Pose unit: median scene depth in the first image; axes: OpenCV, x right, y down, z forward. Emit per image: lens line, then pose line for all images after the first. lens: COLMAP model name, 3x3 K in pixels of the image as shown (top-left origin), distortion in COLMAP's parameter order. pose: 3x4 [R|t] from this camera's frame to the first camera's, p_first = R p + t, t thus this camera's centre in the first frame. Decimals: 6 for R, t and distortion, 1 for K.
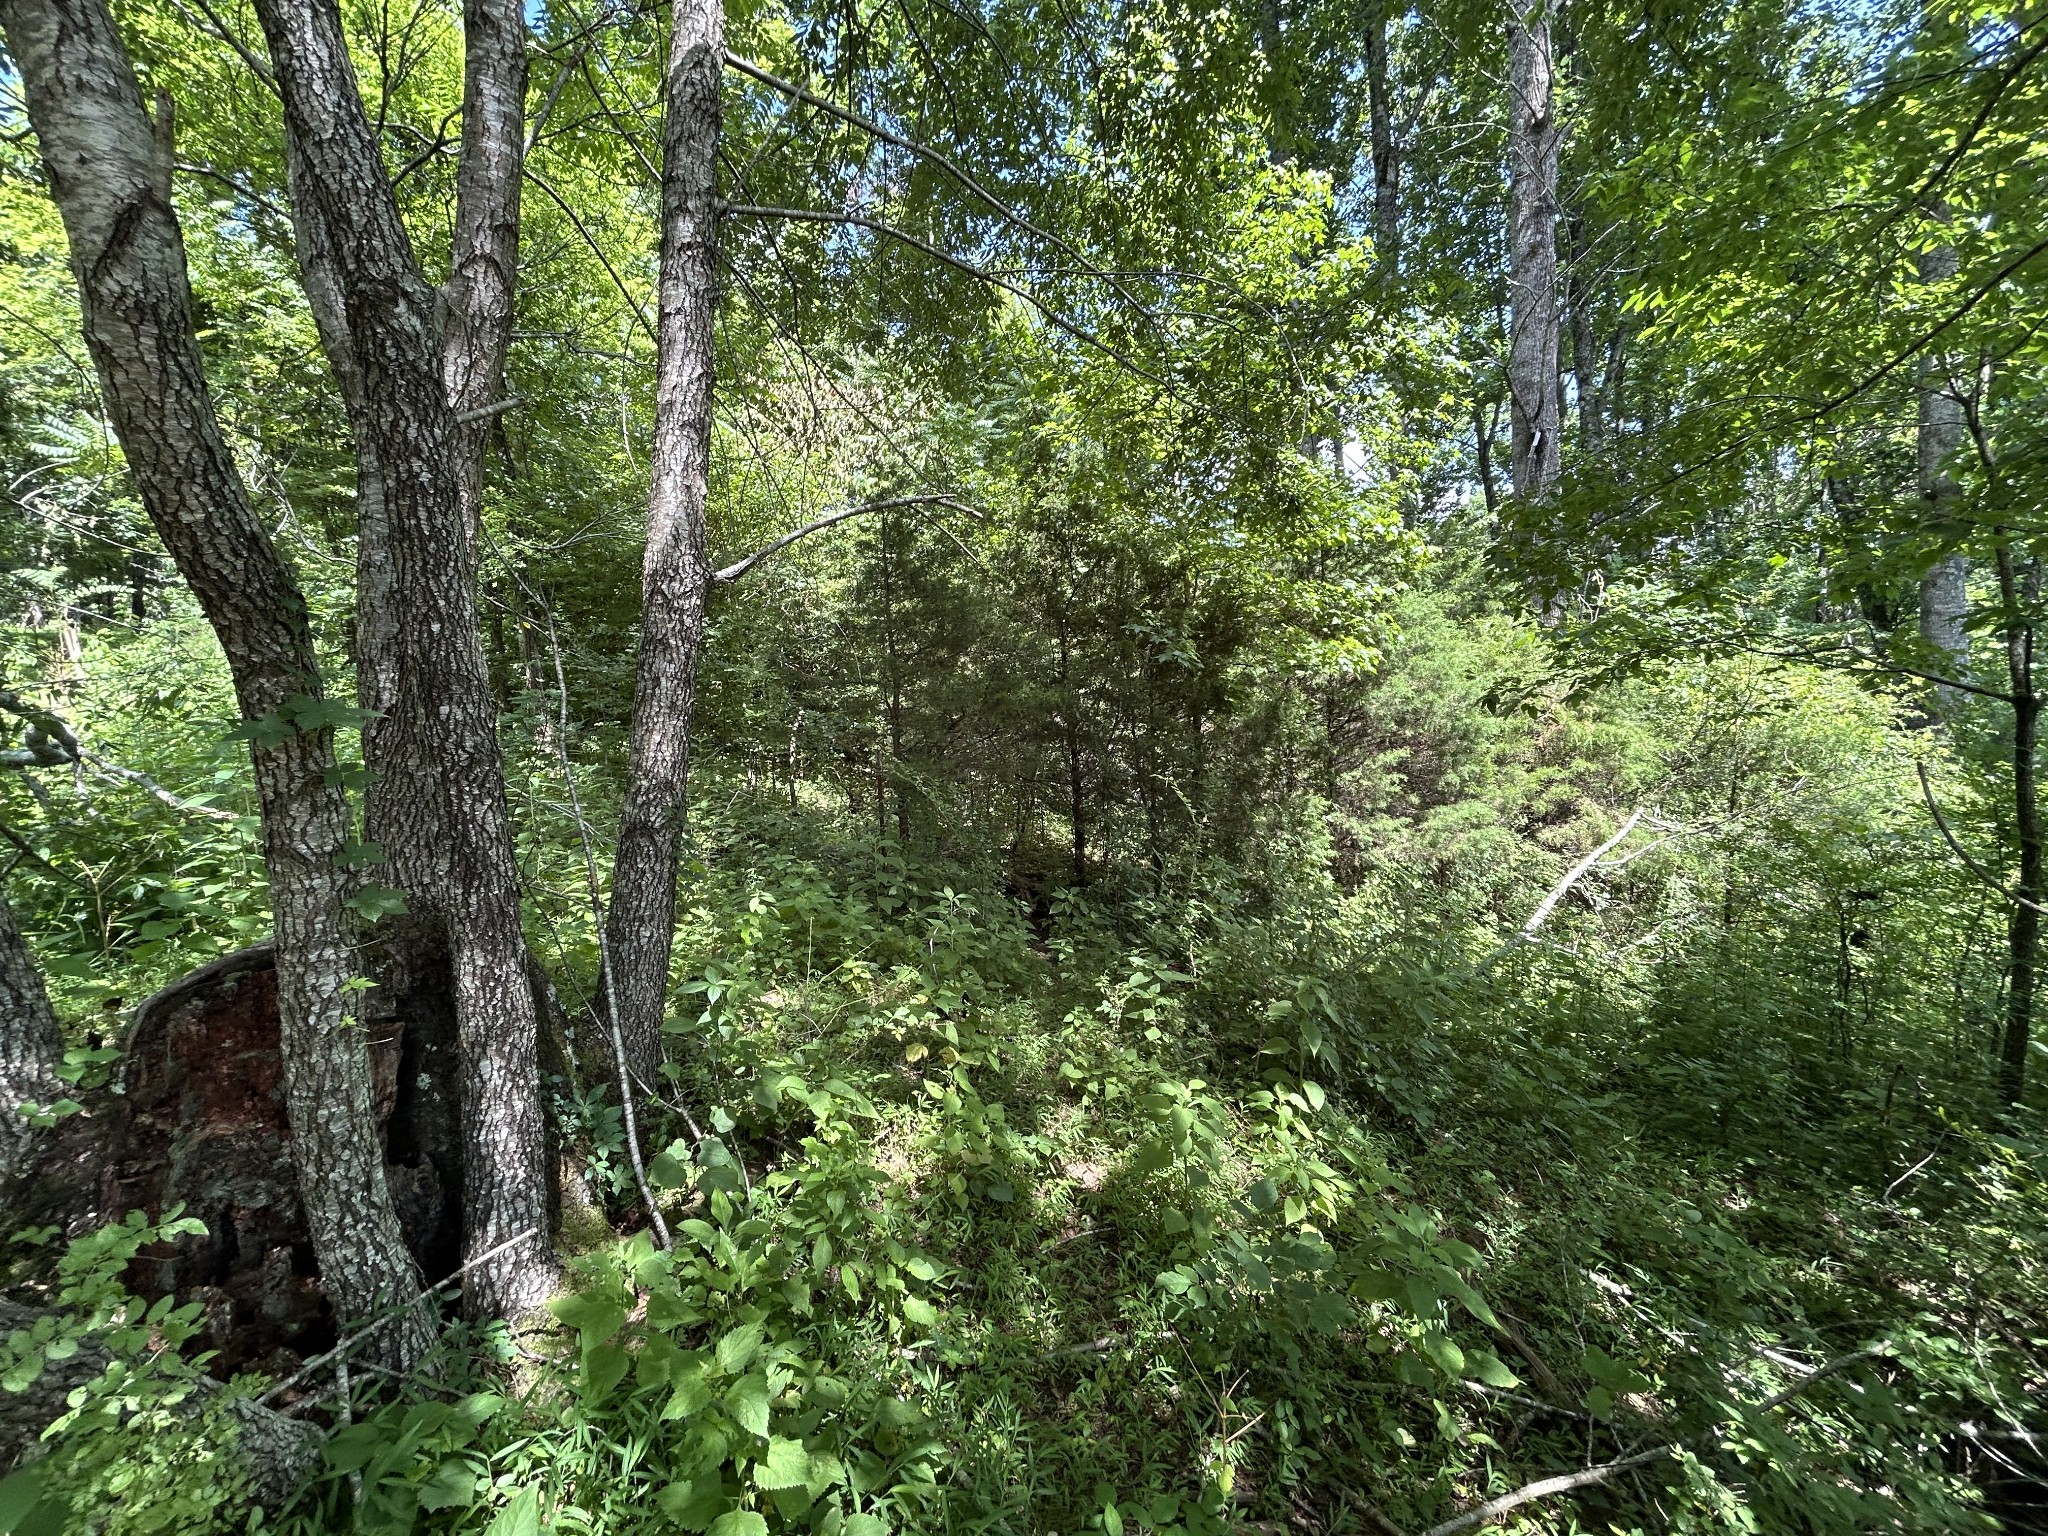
lens RADIAL K [[826.5, 0, 1018.3], [0, 826.5, 765.0], [0, 0, 1]] dist [0.002118, -0.001293]
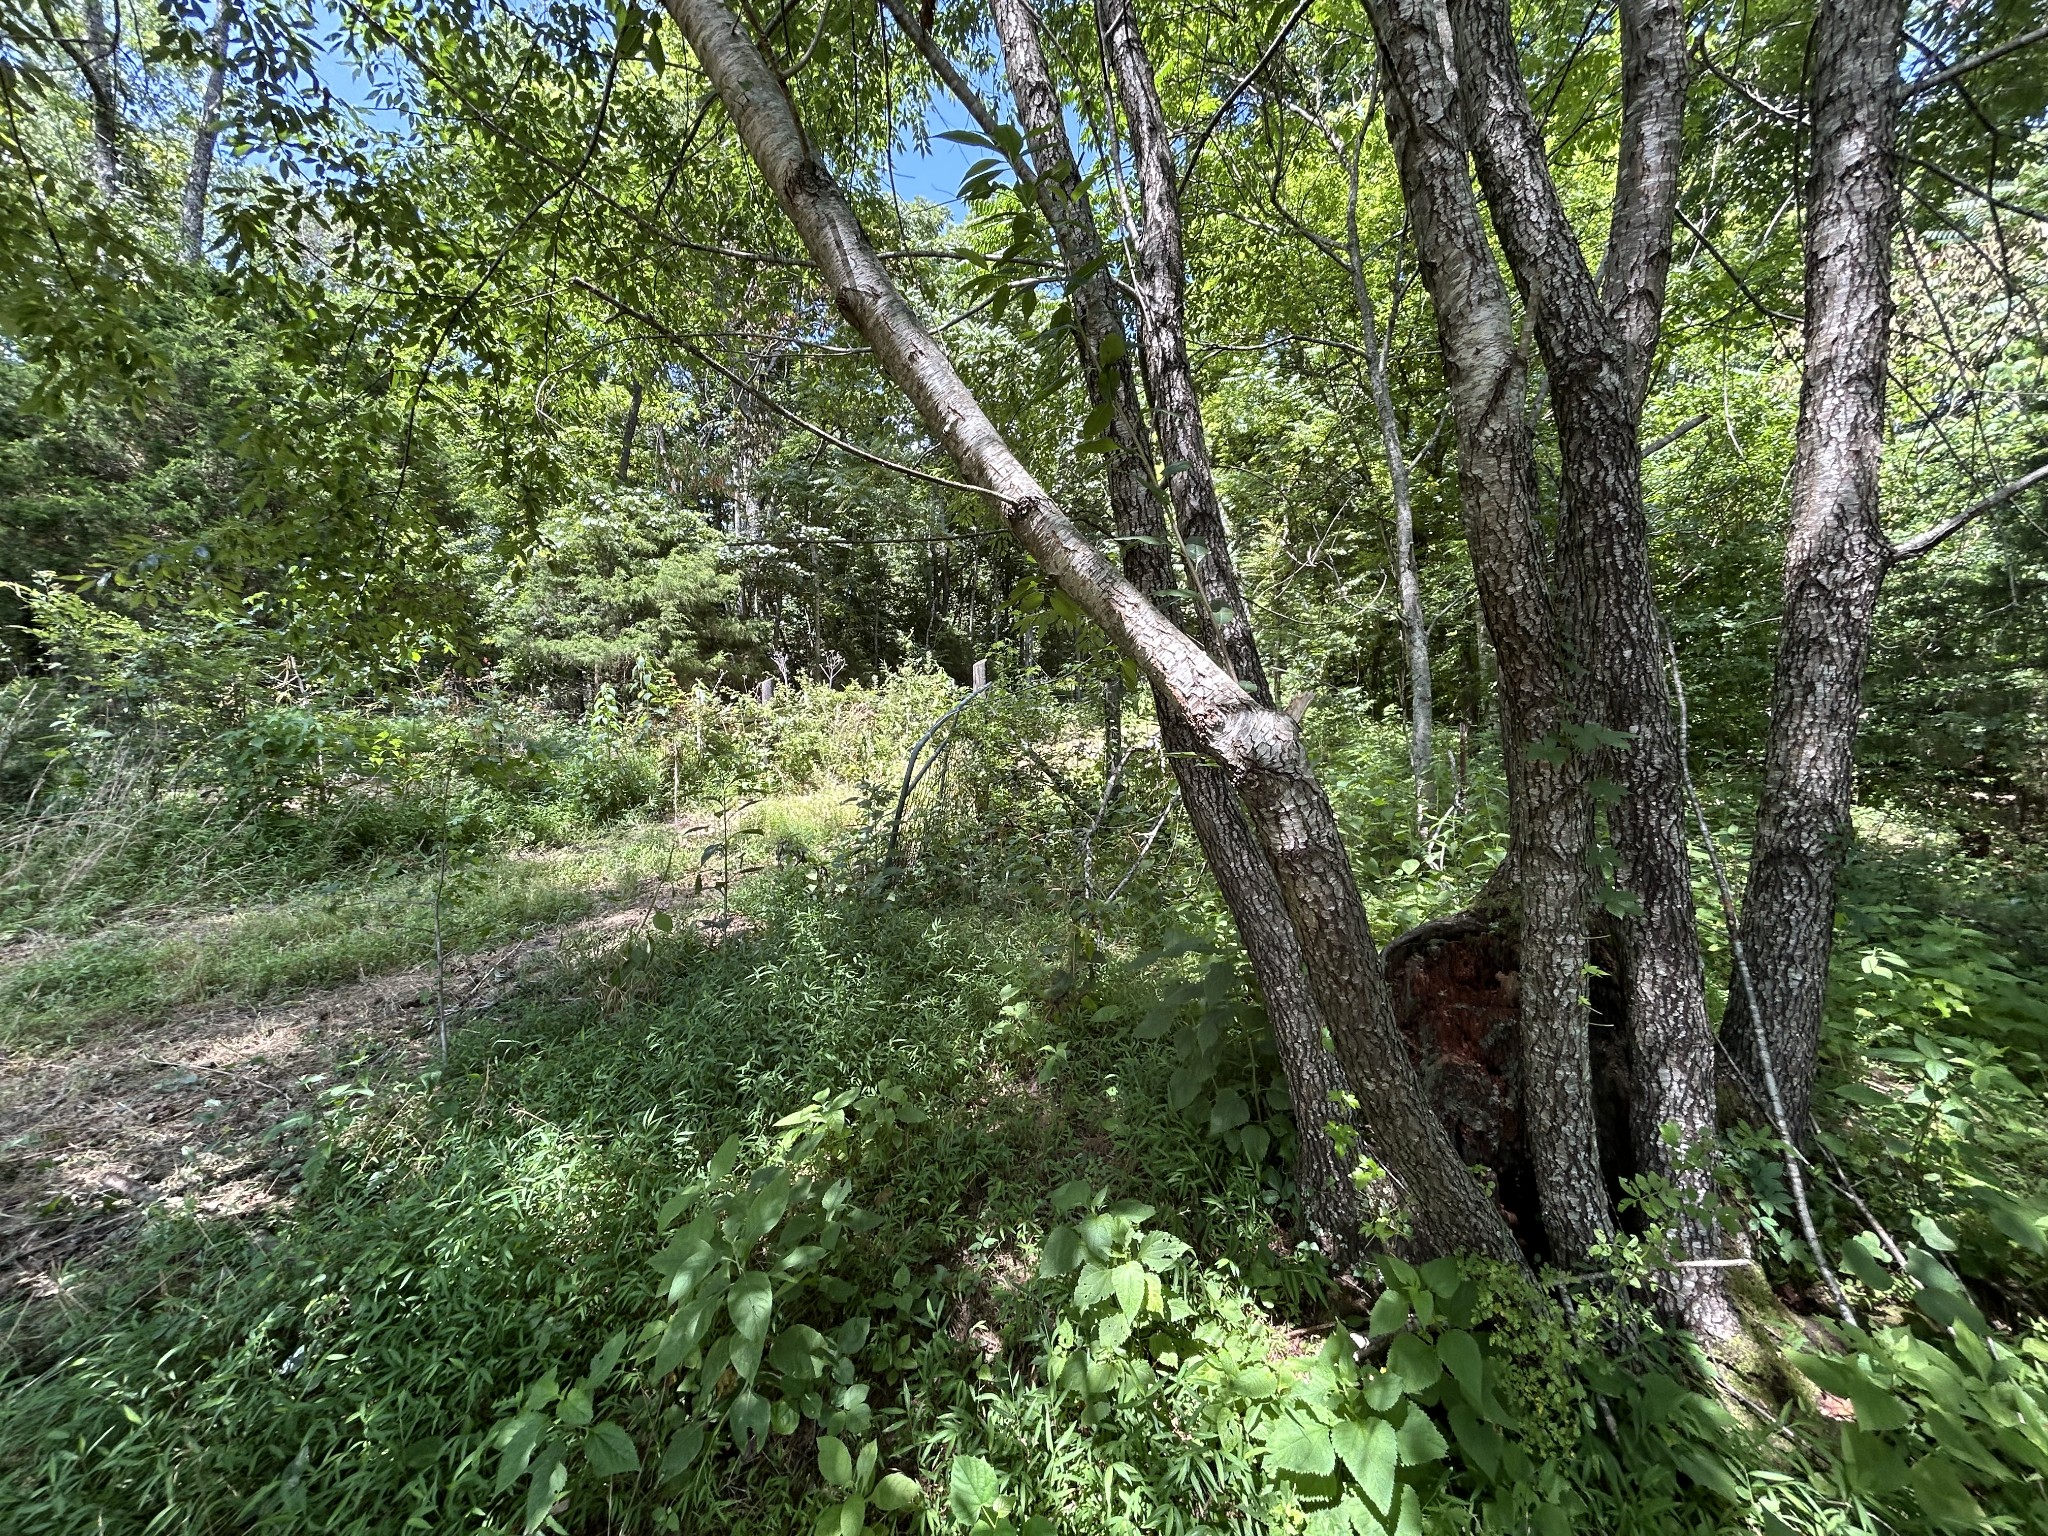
lens RADIAL K [[826.5, 0, 1018.3], [0, 826.5, 765.0], [0, 0, 1]] dist [0.002118, -0.001293]
pose [[0.521262, 0.002909, -0.853392, -0.186759], [-0.017366, 0.999823, -0.007200, 0.001264], [0.853220, 0.018573, 0.521220, -0.227704]]
